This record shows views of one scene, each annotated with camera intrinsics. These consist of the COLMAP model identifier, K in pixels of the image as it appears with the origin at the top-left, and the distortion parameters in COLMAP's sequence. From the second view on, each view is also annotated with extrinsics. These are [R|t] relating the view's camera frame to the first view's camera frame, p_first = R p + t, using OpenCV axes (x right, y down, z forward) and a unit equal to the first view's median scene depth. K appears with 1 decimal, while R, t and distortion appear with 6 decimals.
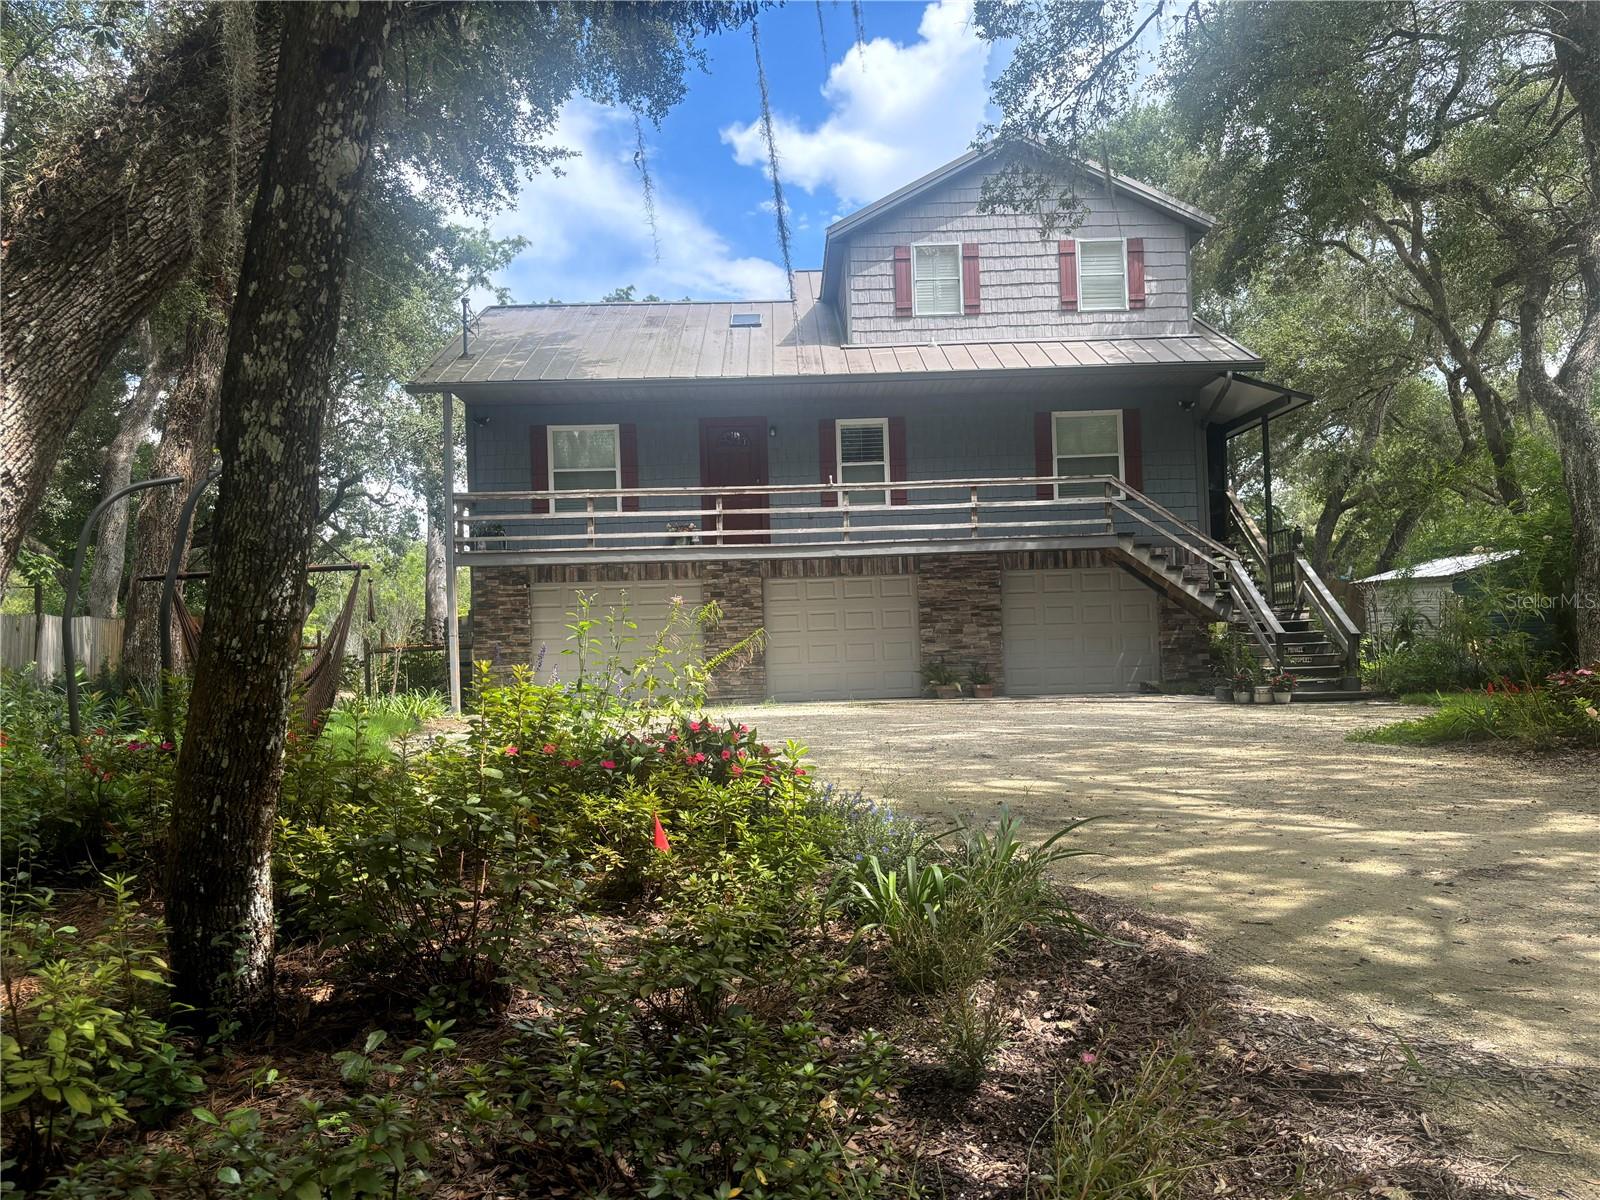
lens RADIAL K [[1215.8, 0, 798.3], [0, 1215.8, 609.3], [0, 0, 1]] dist [0.045876, -0.042079]
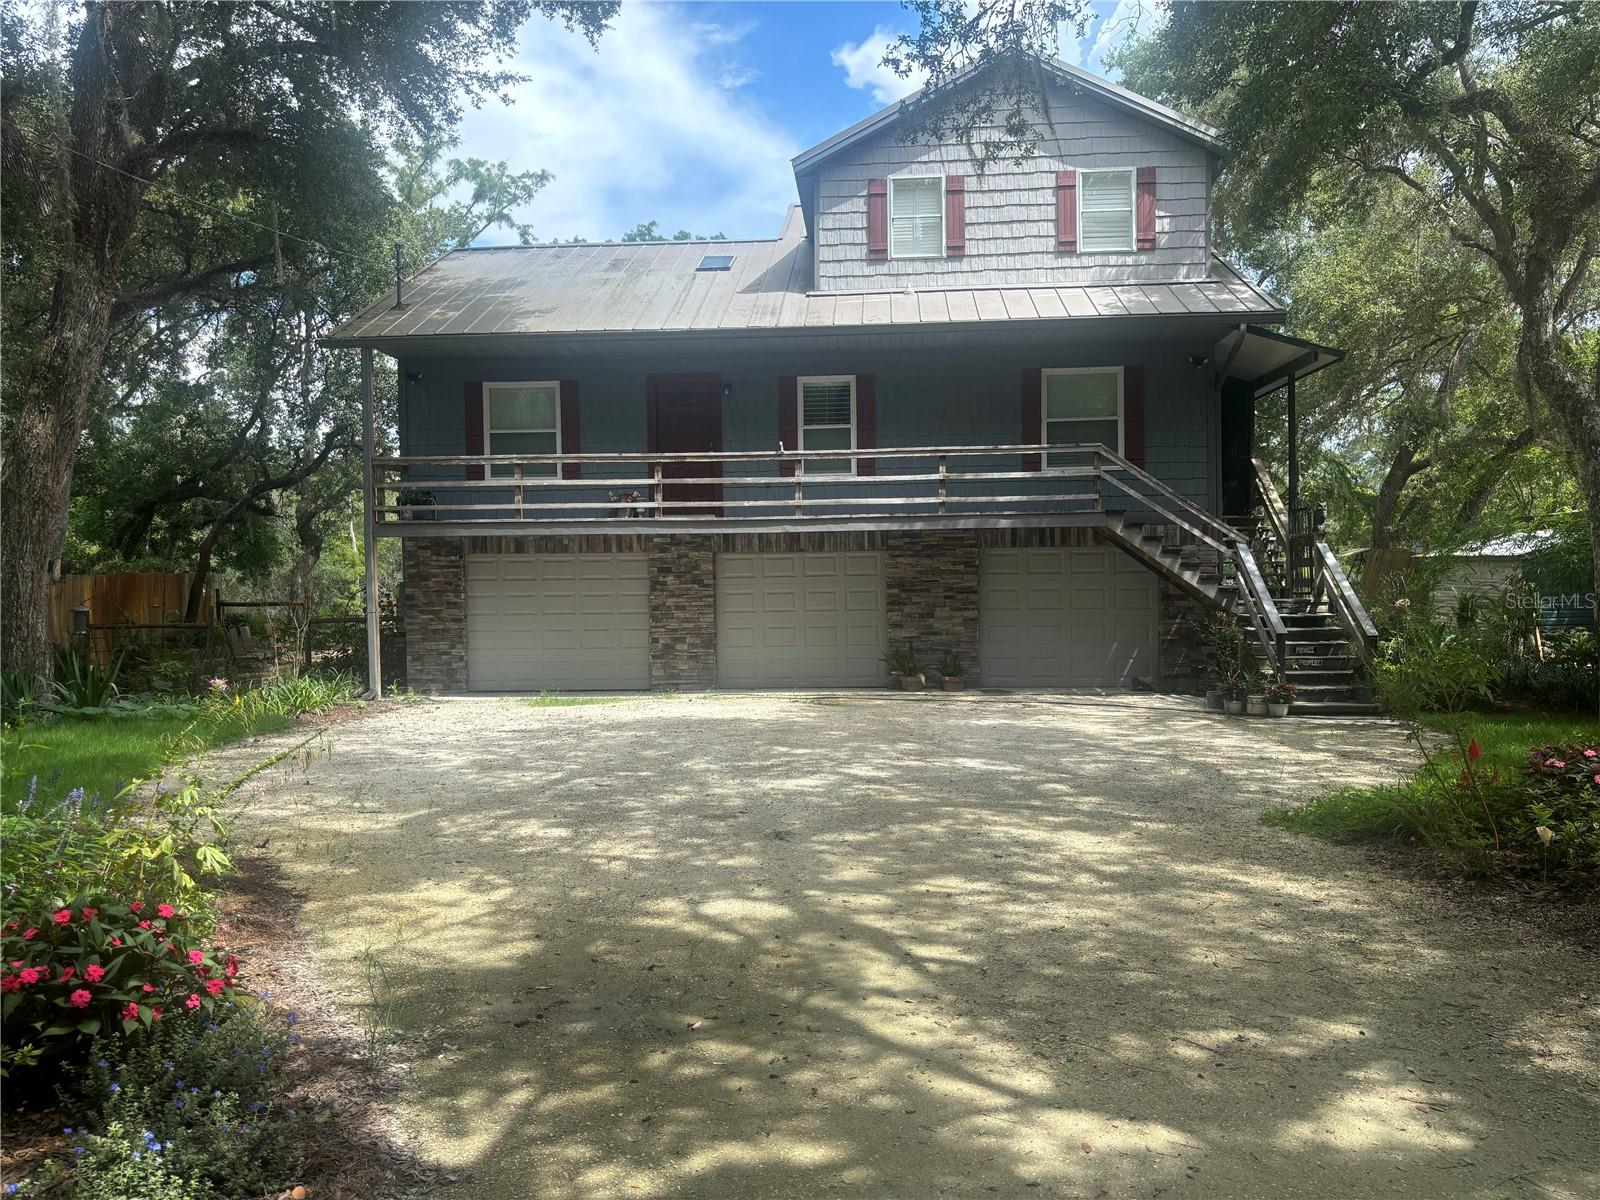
lens RADIAL K [[1209.2, 0, 800.0], [0, 1209.2, 600.0], [0, 0, 1]] dist [0.021432, -0.005380]
pose [[0.996124, 0.018849, -0.085918, 0.112481], [-0.014574, 0.998638, 0.050107, -0.036448], [0.086745, -0.048661, 0.995041, 0.106304]]
